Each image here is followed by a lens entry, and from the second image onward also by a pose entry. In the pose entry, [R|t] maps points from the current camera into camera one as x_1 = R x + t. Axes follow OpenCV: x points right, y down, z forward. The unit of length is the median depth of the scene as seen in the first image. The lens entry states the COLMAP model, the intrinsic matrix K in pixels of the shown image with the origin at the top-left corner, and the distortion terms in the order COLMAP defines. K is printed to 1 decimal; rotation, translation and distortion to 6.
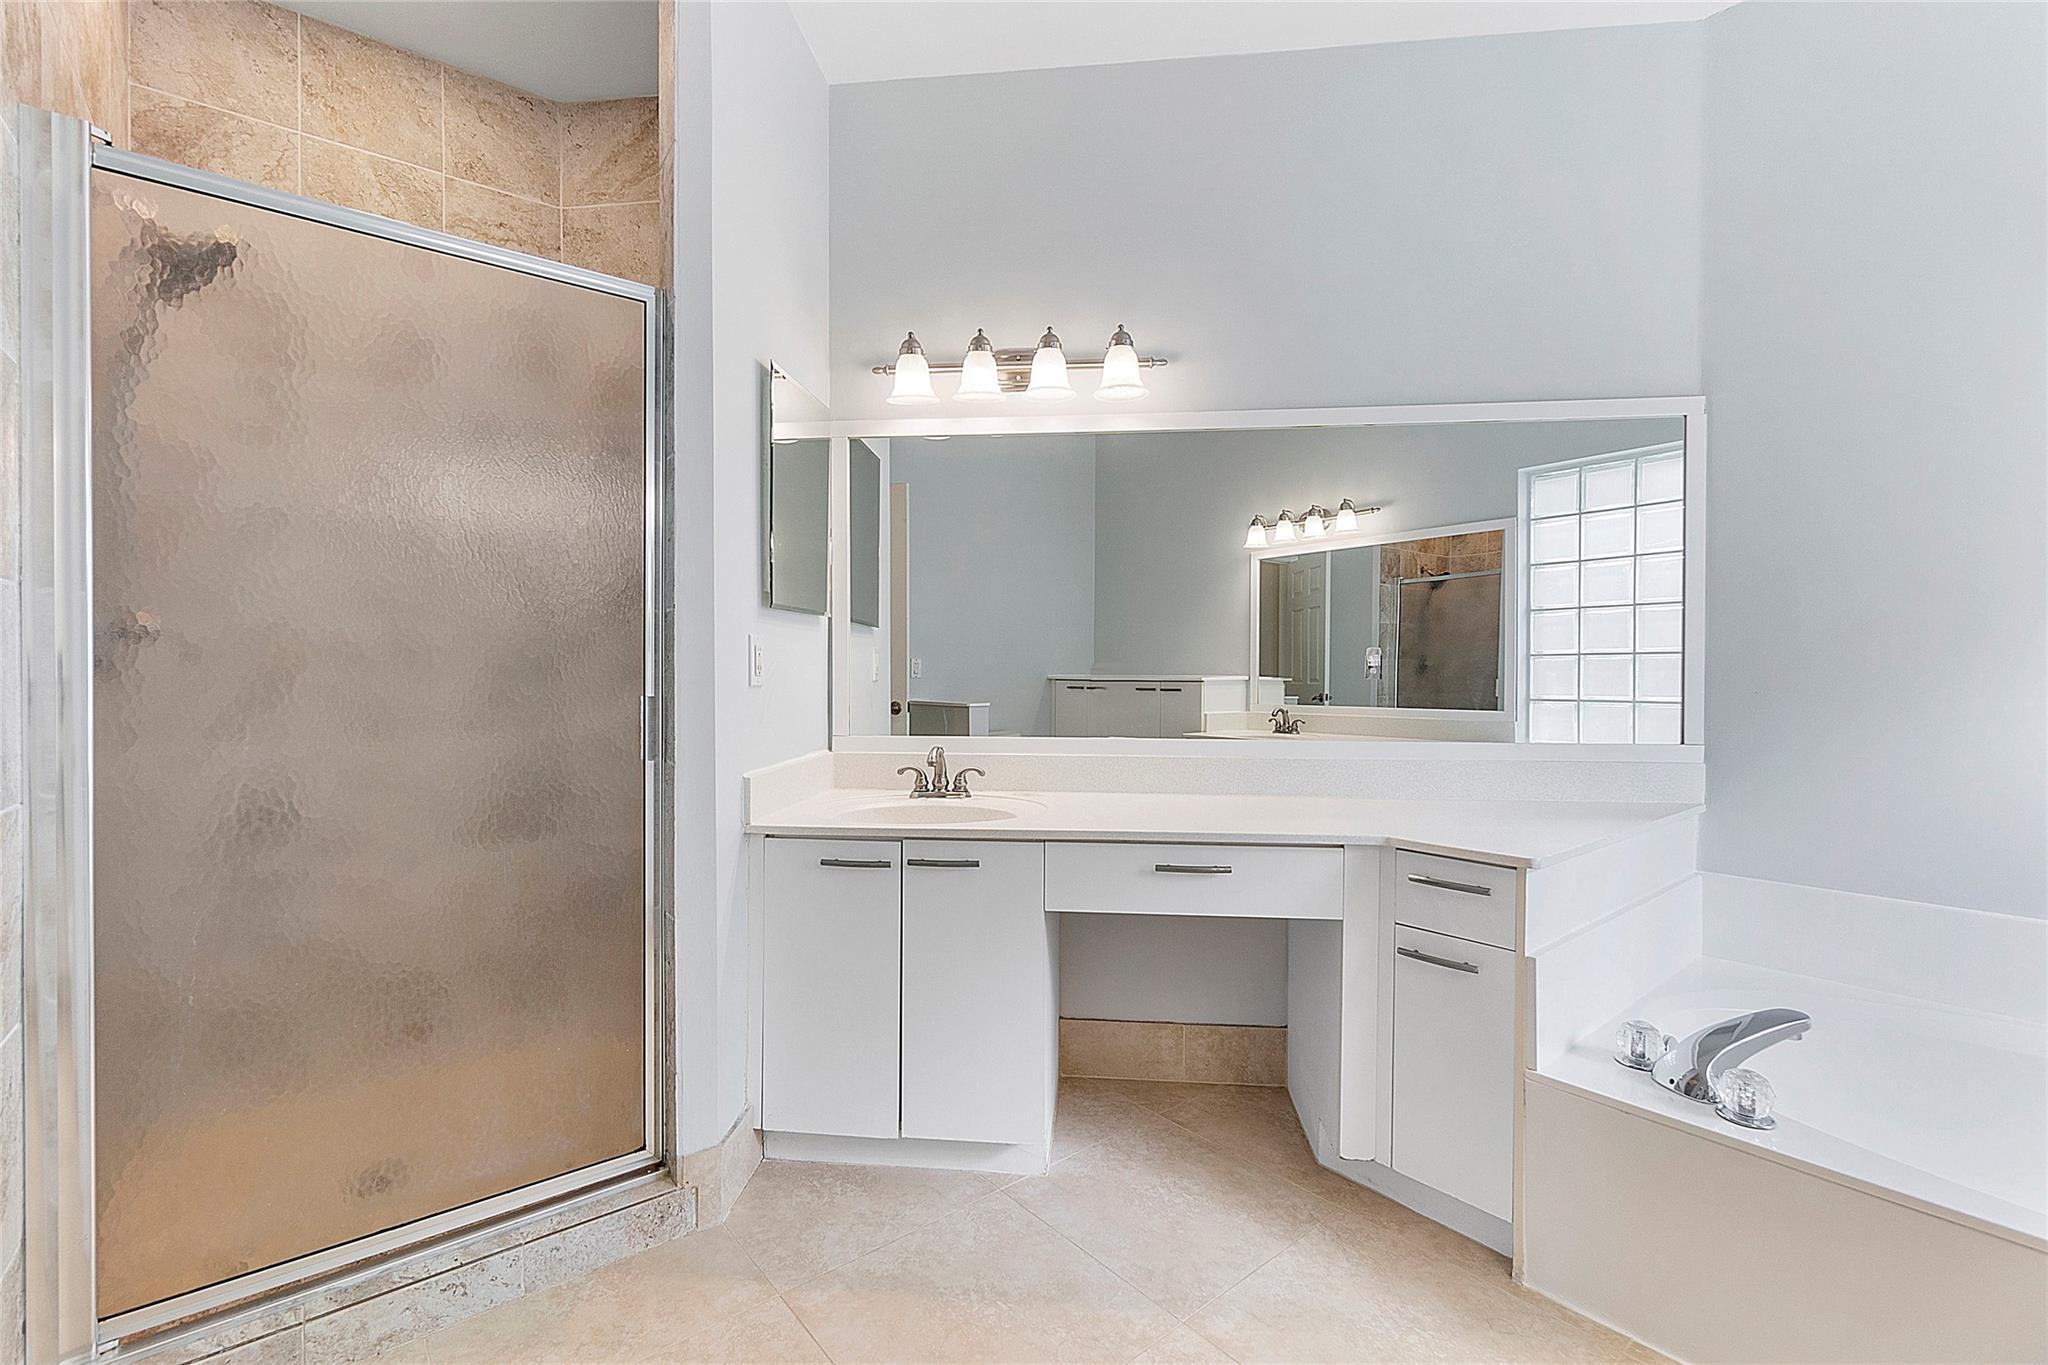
lens RADIAL K [[898.1, 0, 1022.8], [0, 898.1, 668.6], [0, 0, 1]] dist [0.013992, 0.000193]
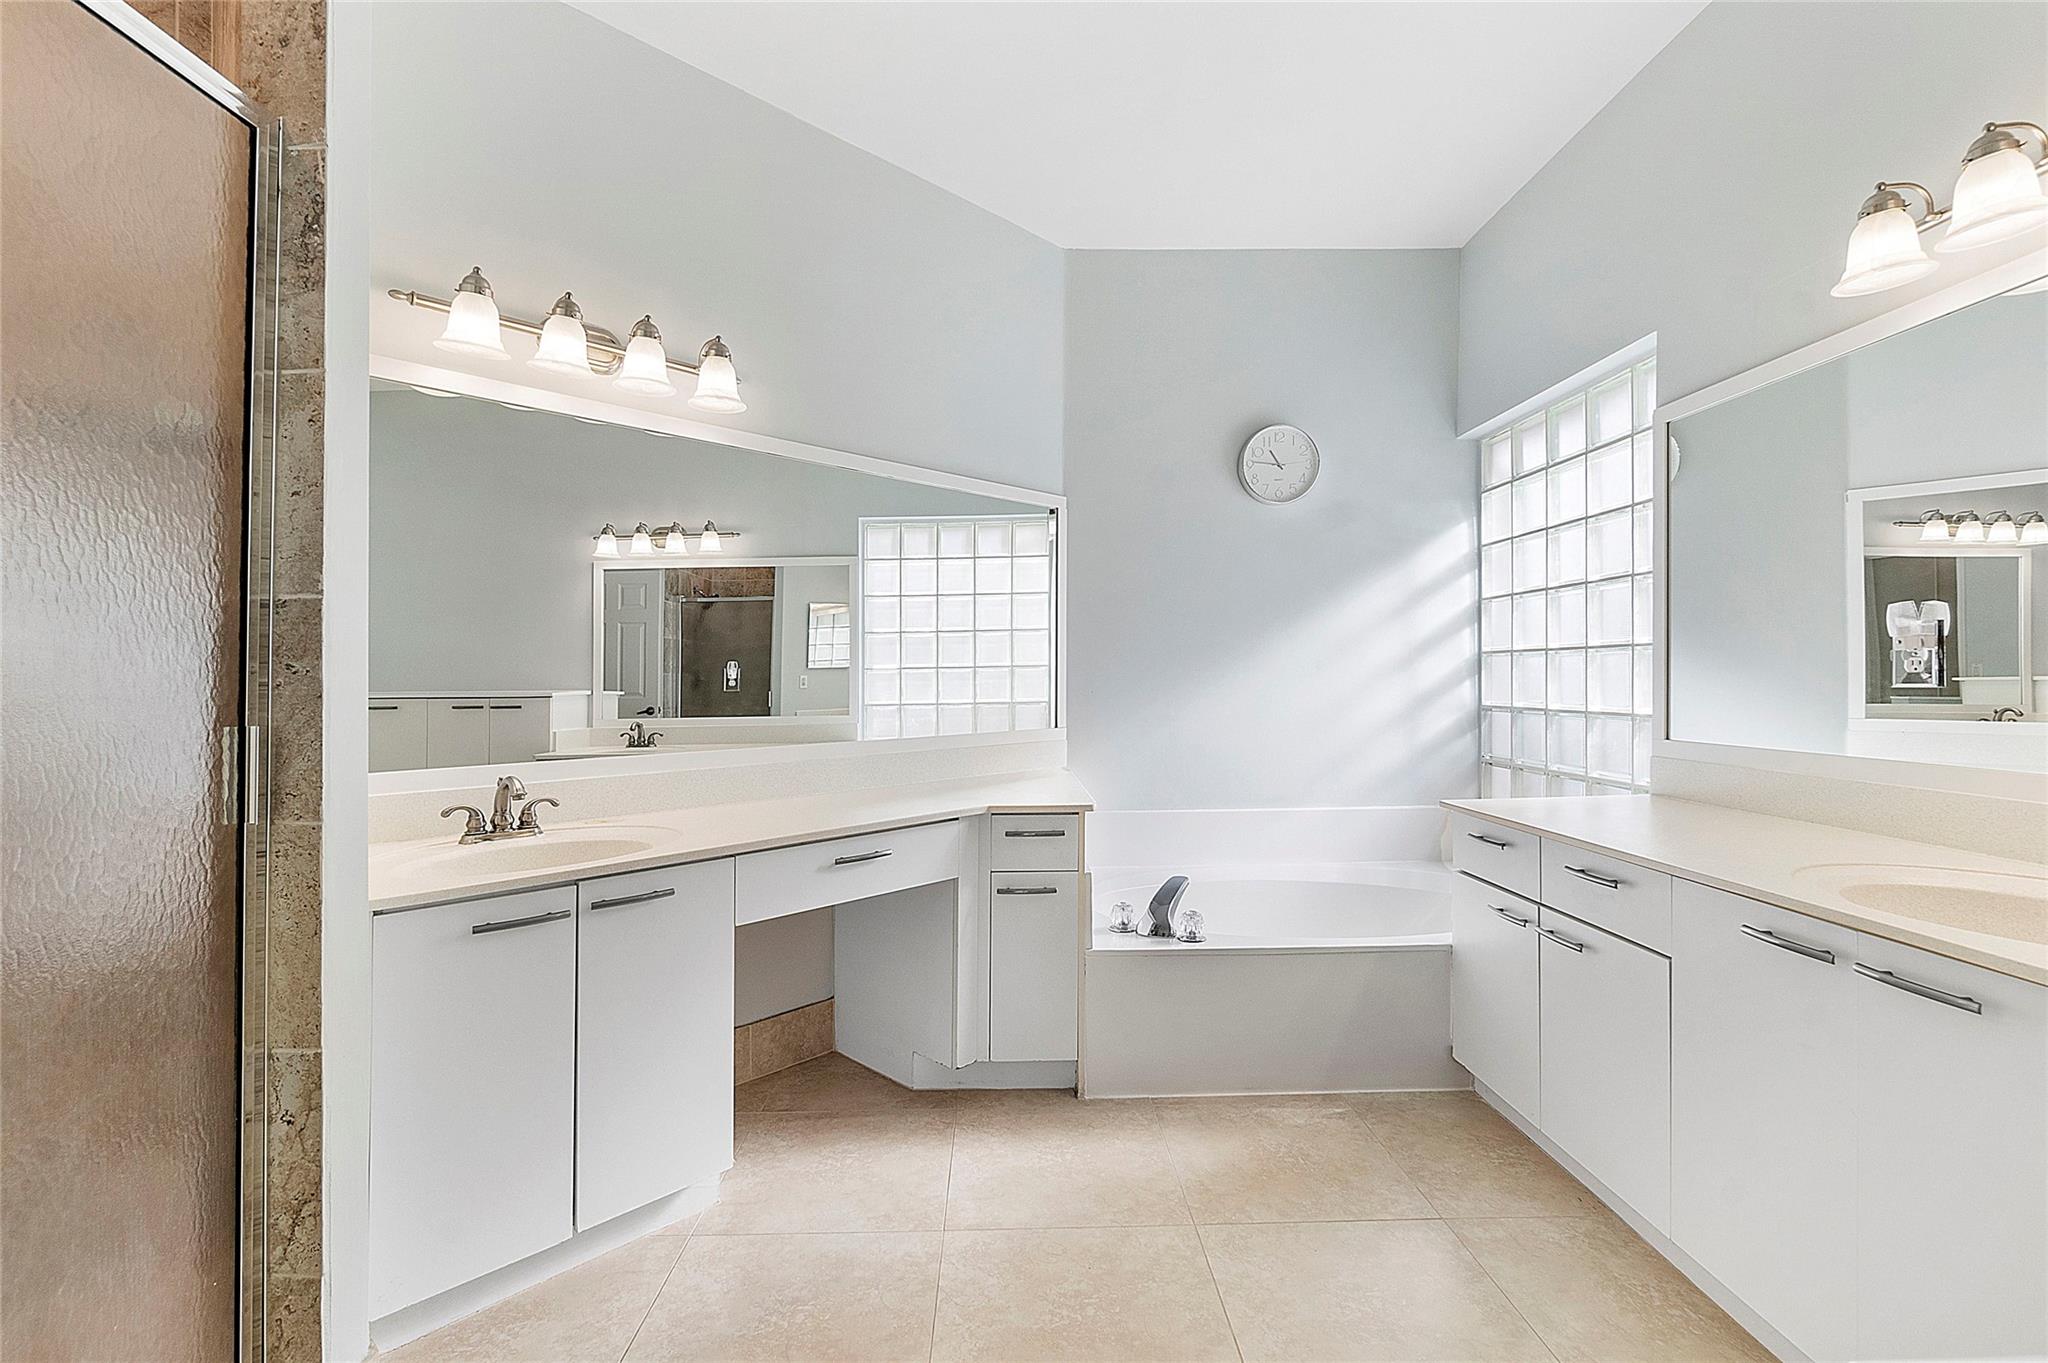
lens RADIAL K [[885.3, 0, 1019.9], [0, 885.3, 667.6], [0, 0, 1]] dist [-0.003756, 0.000488]
pose [[0.630090, 0.001544, 0.776521, -0.422122], [0.012839, 0.999841, -0.012406, 0.003029], [-0.776416, 0.017786, 0.629969, 0.117998]]
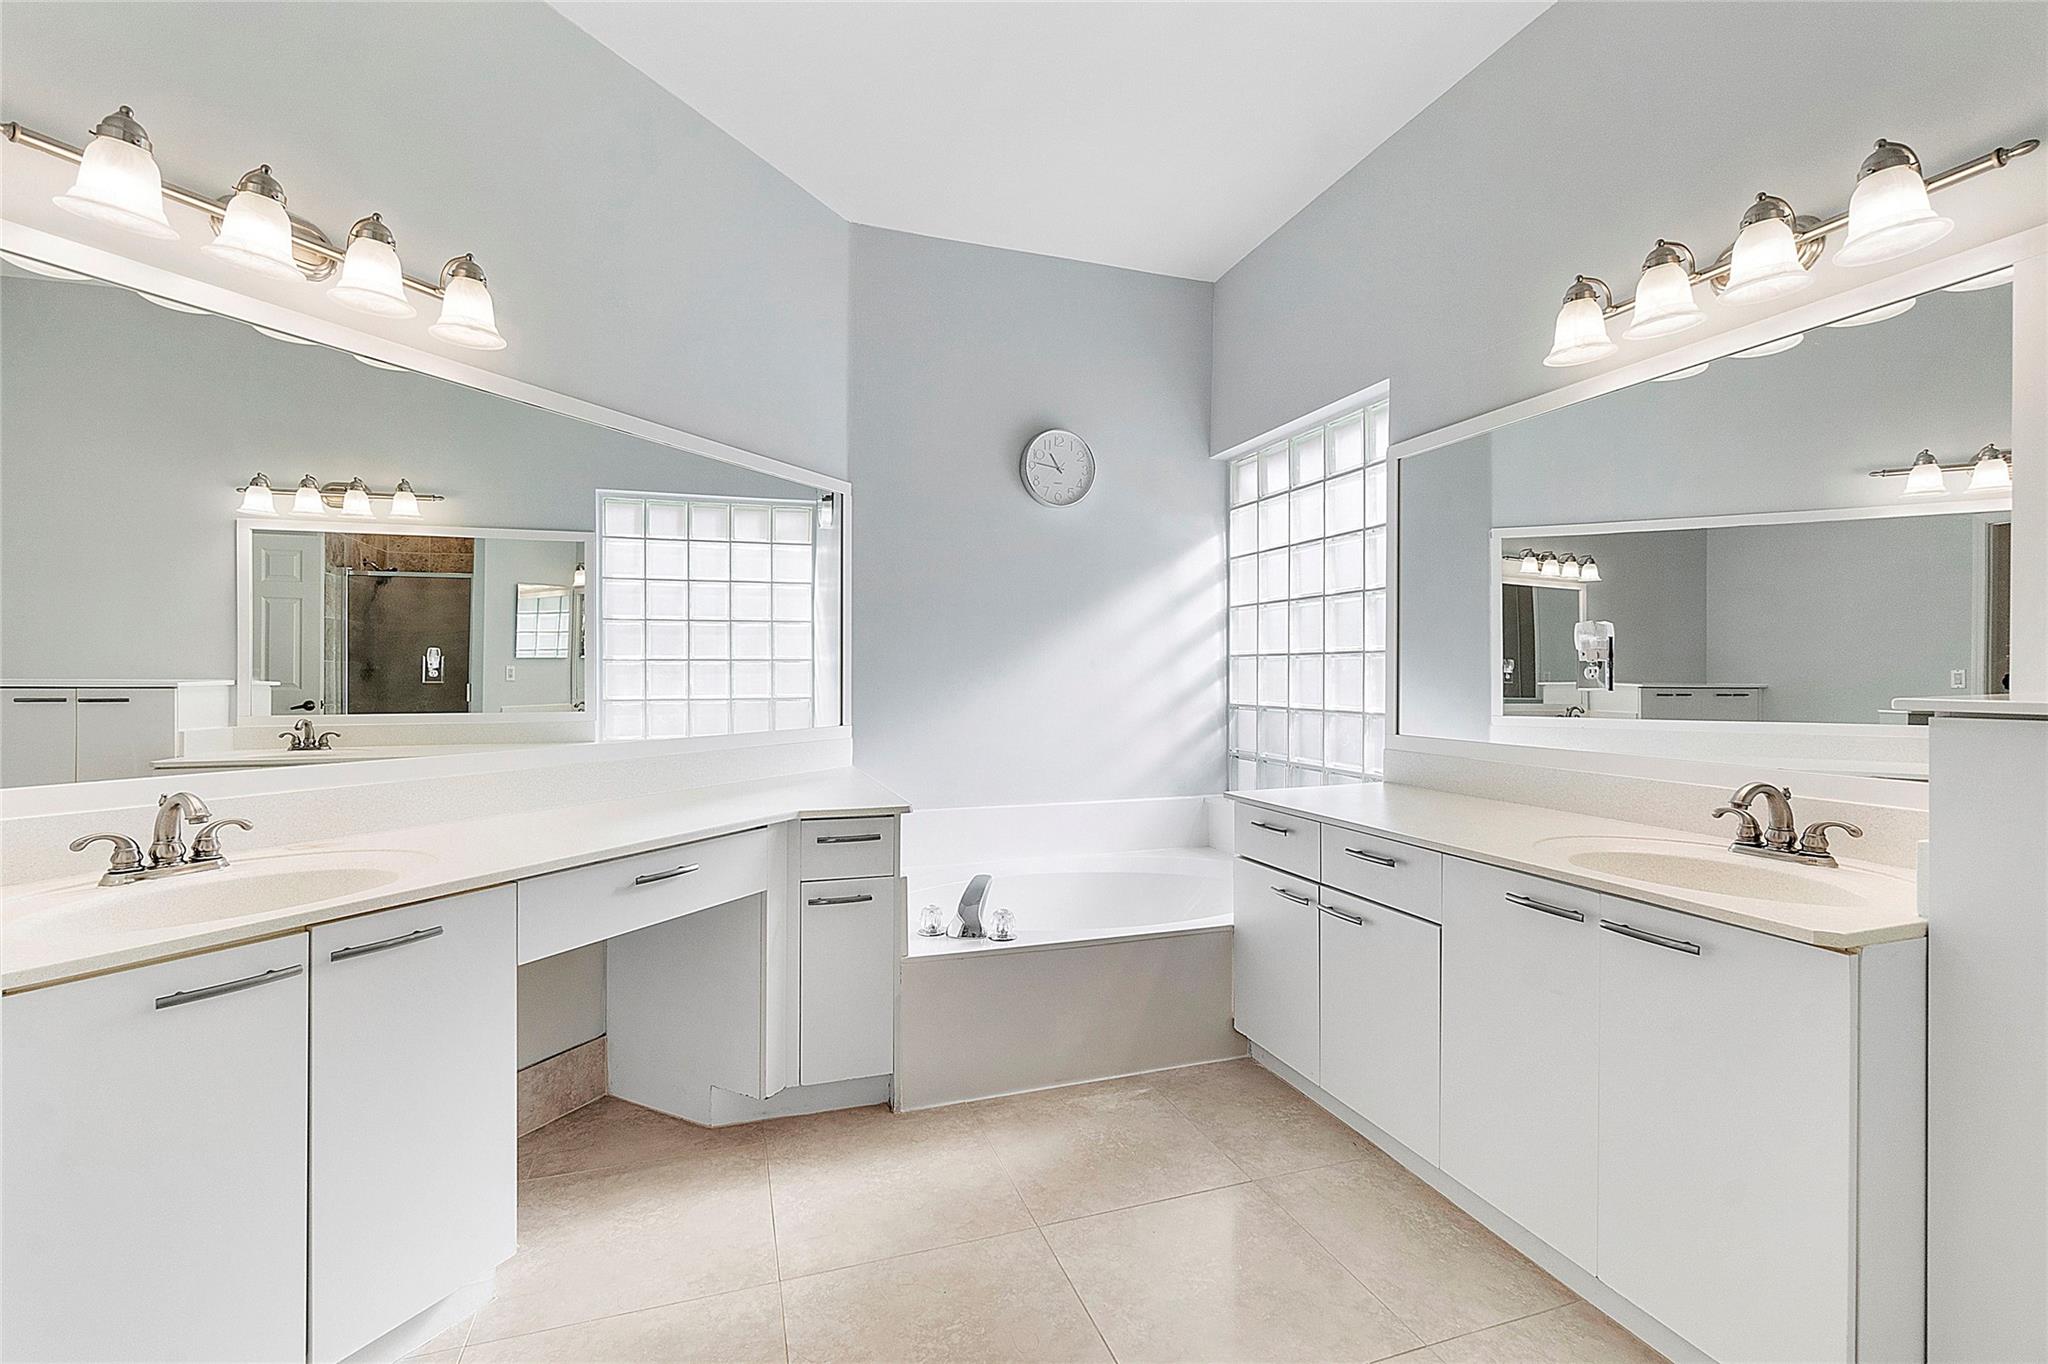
lens RADIAL K [[885.4, 0, 1017.2], [0, 885.4, 676.6], [0, 0, 1]] dist [-0.007223, 0.001453]
pose [[0.366617, -0.002631, 0.930368, -0.442124], [-0.001818, 0.999992, 0.003544, 0.002937], [-0.930370, -0.002991, 0.366610, 0.230398]]
